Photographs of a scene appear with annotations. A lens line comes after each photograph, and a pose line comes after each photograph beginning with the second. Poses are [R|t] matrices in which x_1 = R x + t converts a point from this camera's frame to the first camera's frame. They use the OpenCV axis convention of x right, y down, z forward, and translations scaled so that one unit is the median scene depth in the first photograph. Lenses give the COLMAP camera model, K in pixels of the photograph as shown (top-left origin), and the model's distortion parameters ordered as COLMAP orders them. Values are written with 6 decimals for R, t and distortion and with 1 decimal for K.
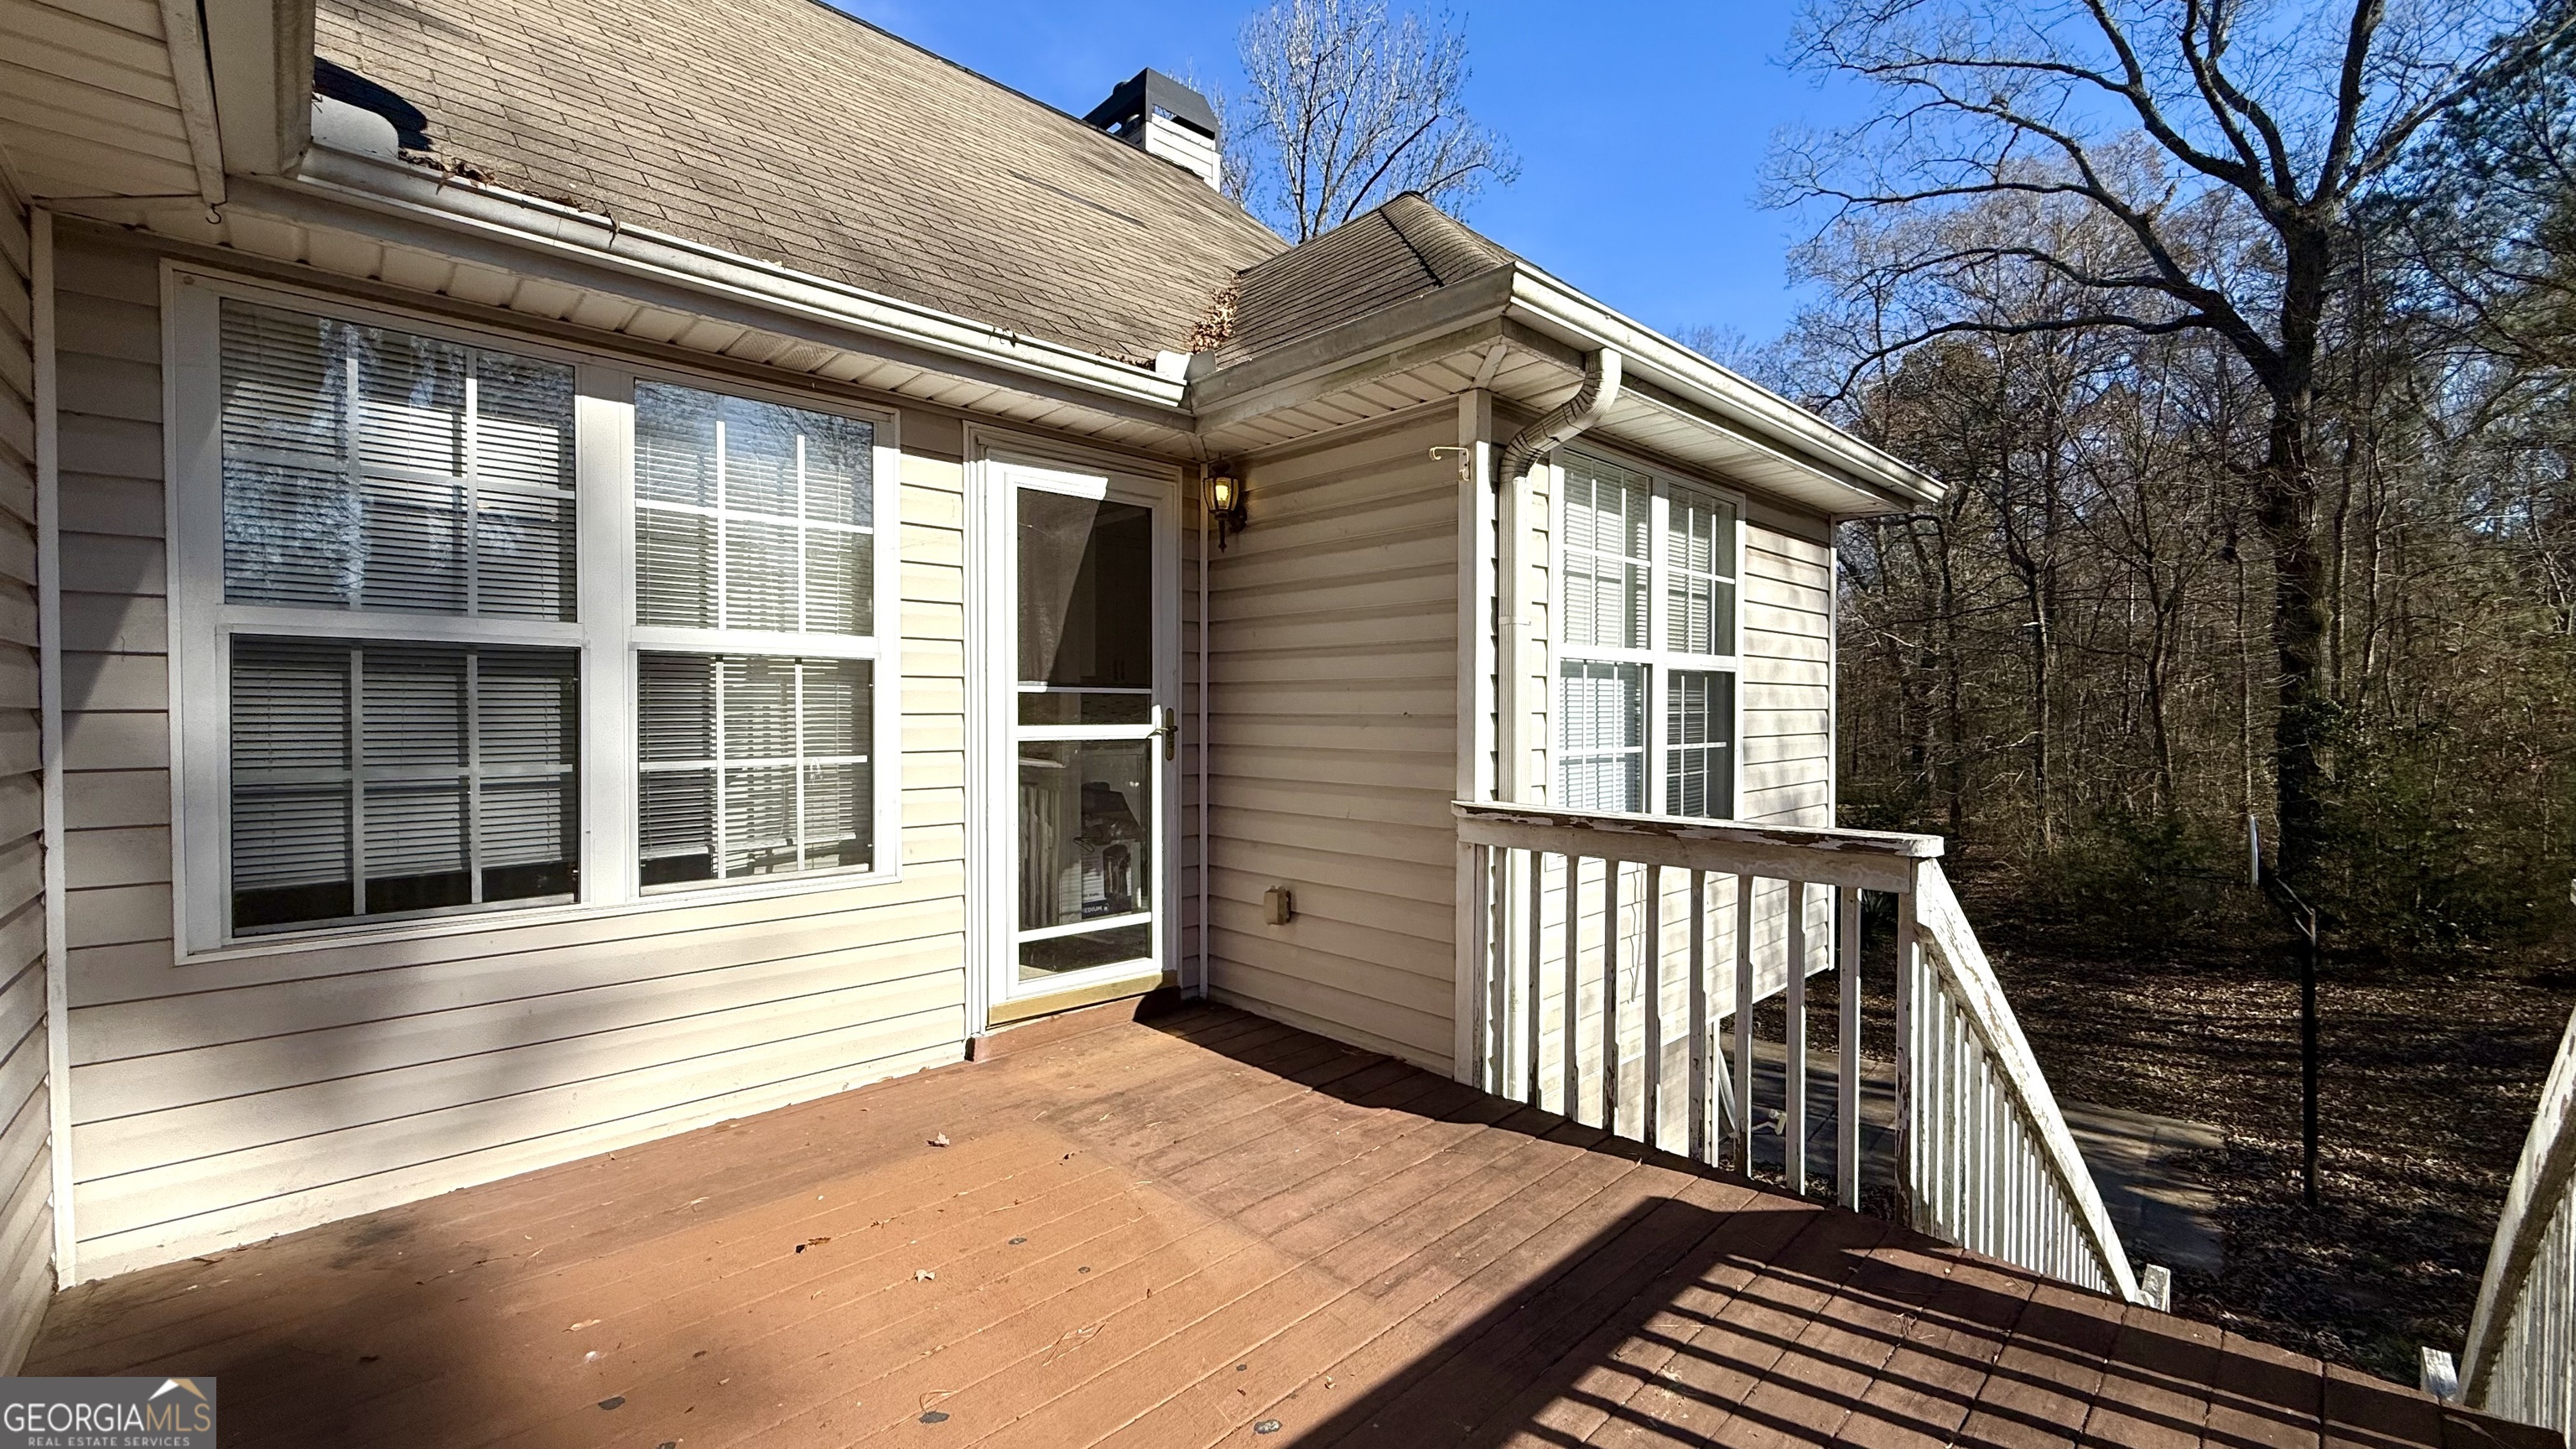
lens RADIAL K [[1031.1, 0, 1288.0], [0, 1031.1, 724.5], [0, 0, 1]] dist [0.002070, -0.000091]
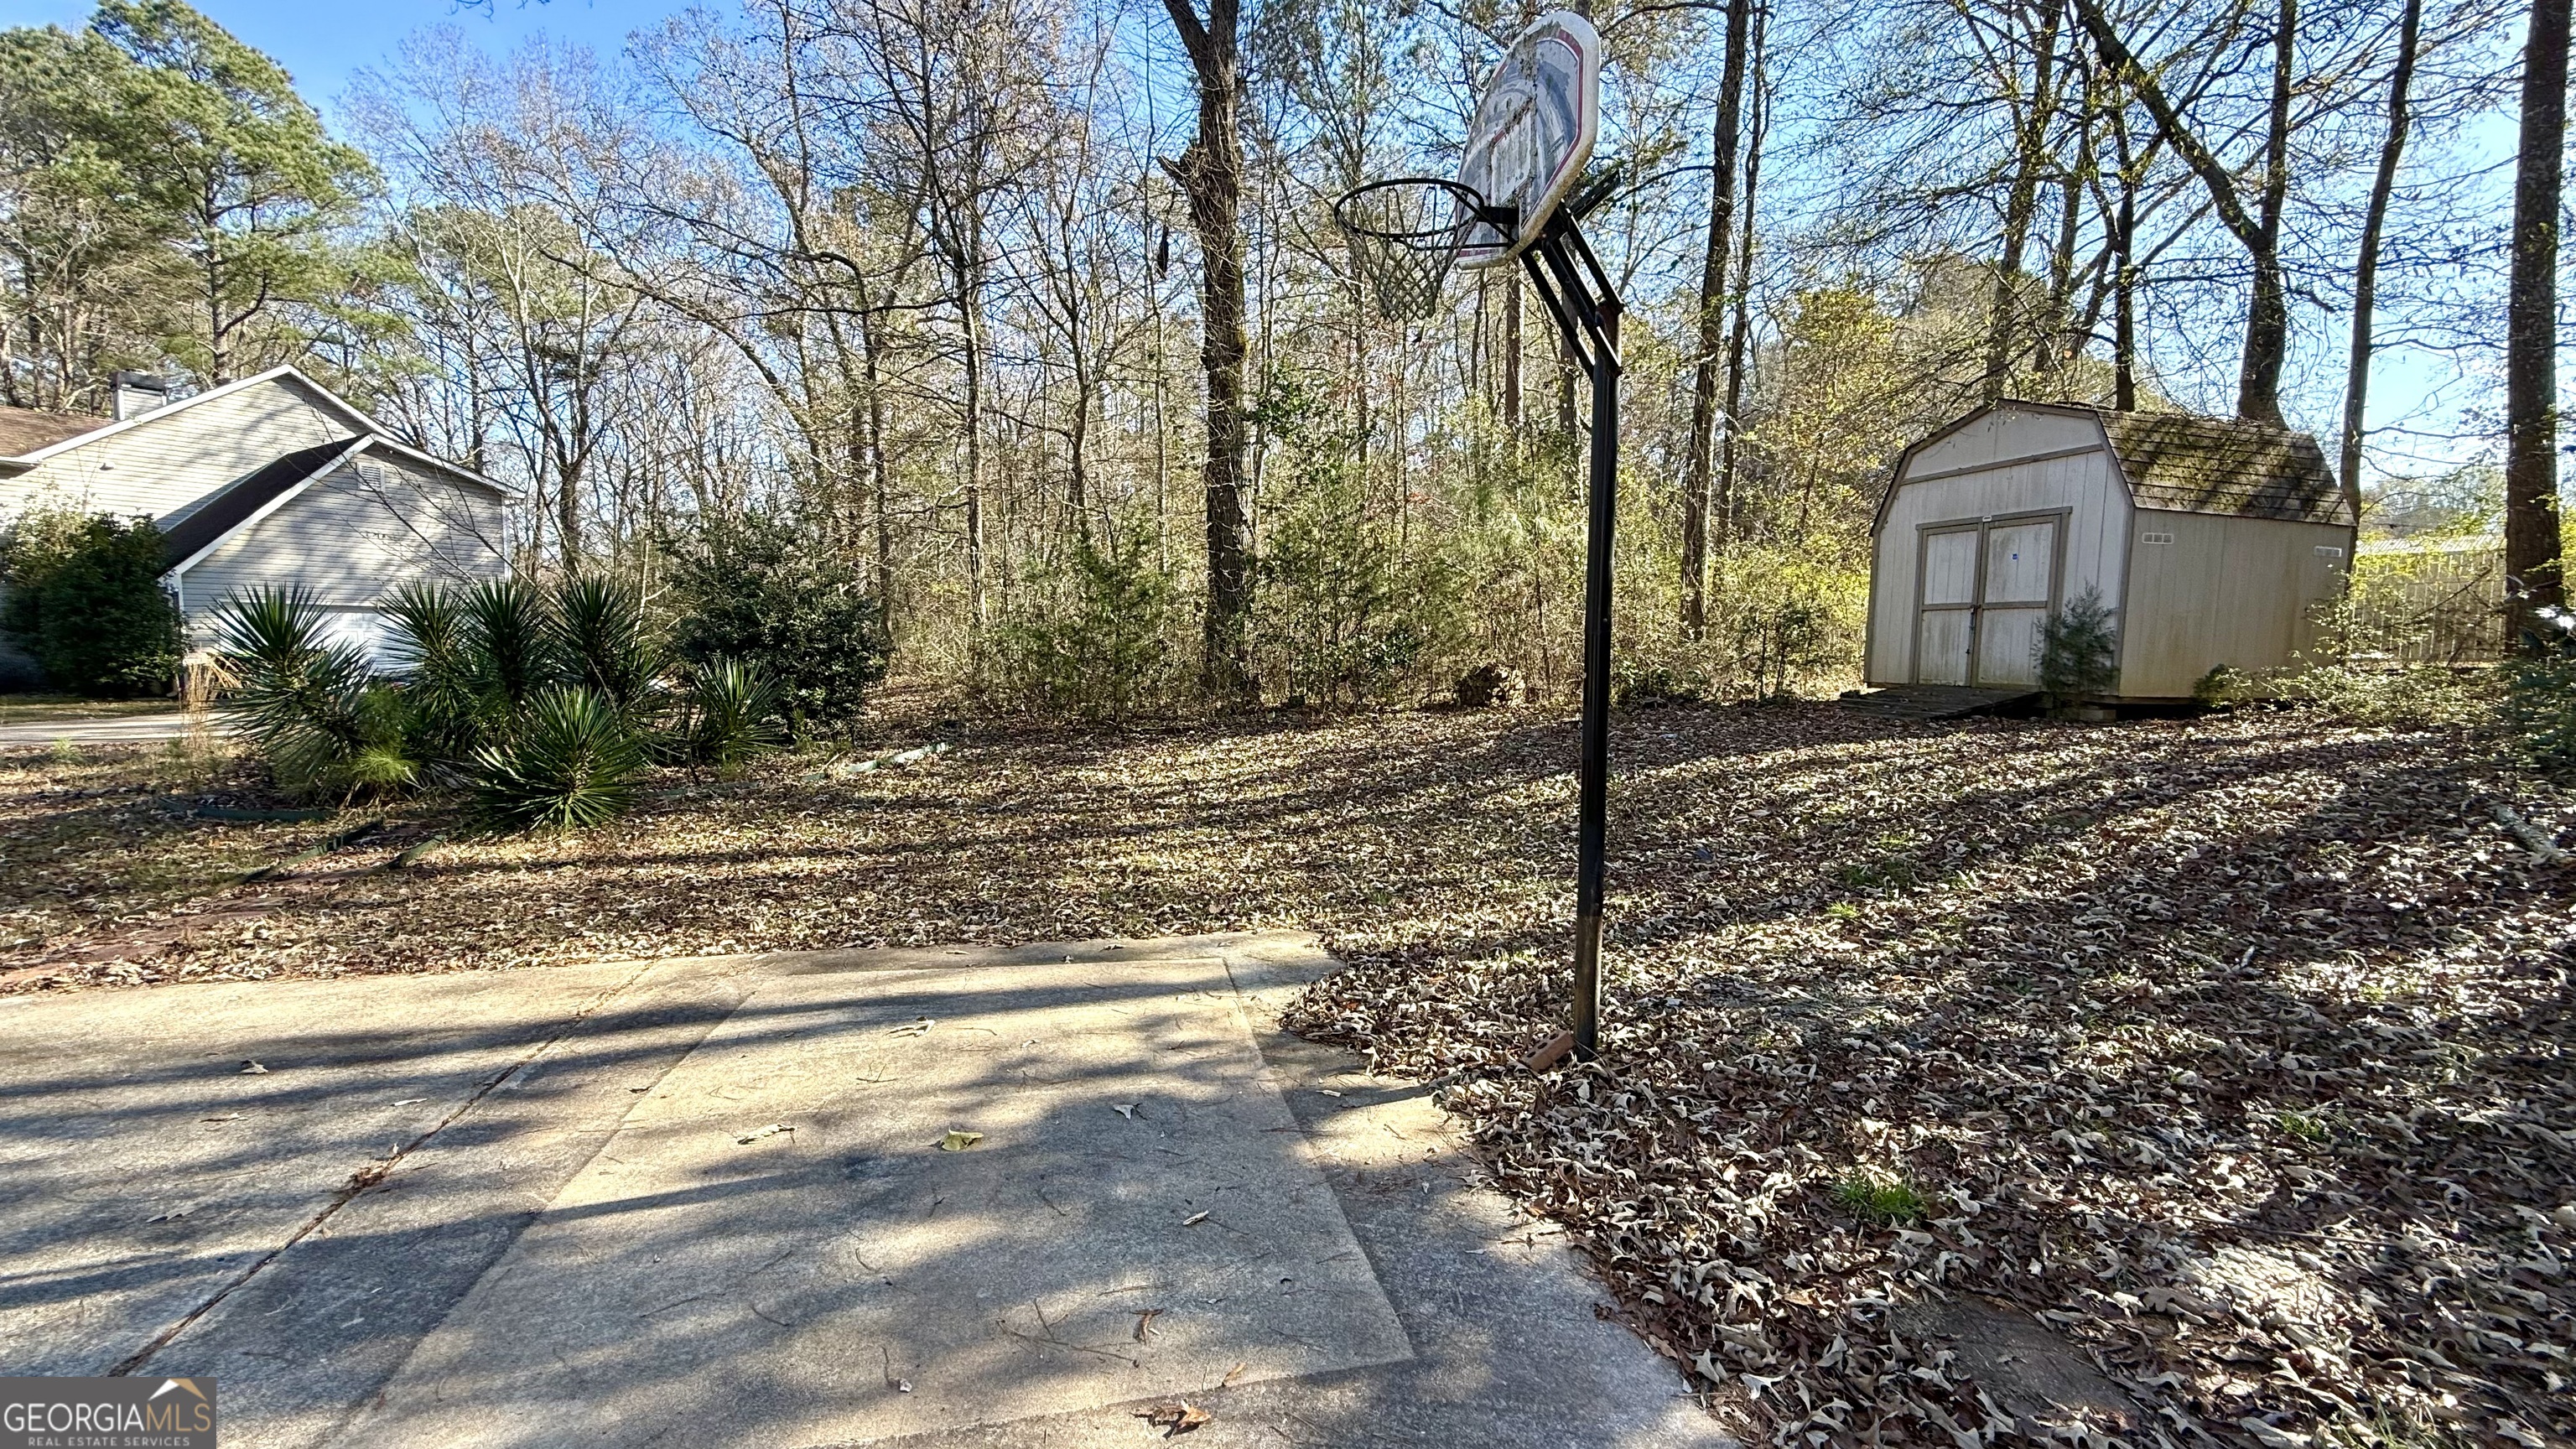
lens RADIAL K [[1031.1, 0, 1288.0], [0, 1031.1, 724.5], [0, 0, 1]] dist [0.002070, -0.000091]
pose [[0.594964, -0.060516, 0.801471, 0.342870], [0.004244, 0.997384, 0.072158, 0.176442], [-0.803741, -0.039530, 0.593664, 0.490133]]
